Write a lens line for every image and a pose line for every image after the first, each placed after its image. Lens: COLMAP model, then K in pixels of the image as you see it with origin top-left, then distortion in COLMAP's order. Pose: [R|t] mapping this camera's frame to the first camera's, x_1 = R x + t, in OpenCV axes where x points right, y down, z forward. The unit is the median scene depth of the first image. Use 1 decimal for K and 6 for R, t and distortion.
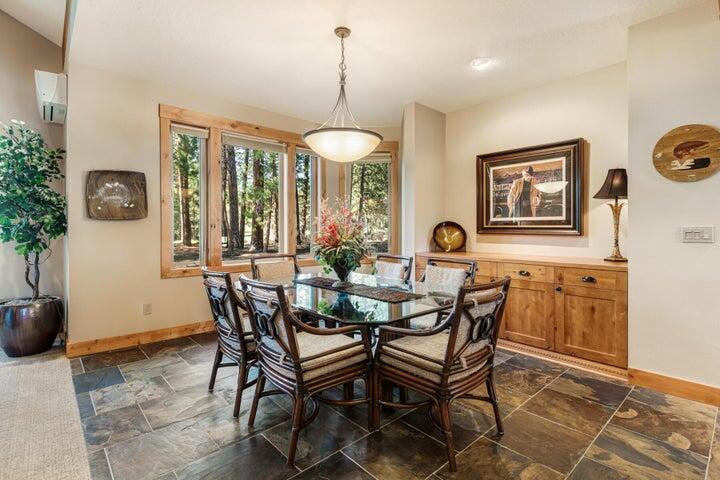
lens RADIAL K [[346.9, 0, 375.4], [0, 346.9, 236.6], [0, 0, 1]] dist [0.001751, -0.001127]
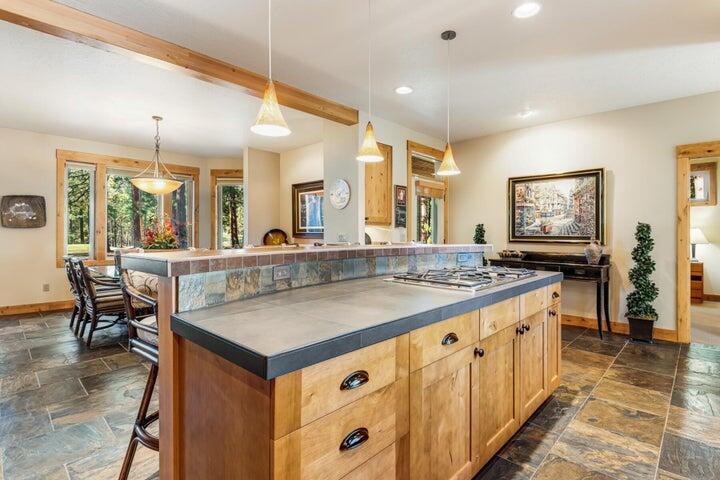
lens RADIAL K [[346.4, 0, 374.5], [0, 346.4, 239.9], [0, 0, 1]] dist [-0.000232, -0.007061]
pose [[0.997043, 0.001589, 0.076824, 0.562124], [-0.001186, 0.999985, -0.005303, 0.009063], [-0.076831, 0.005197, 0.997031, -0.514970]]
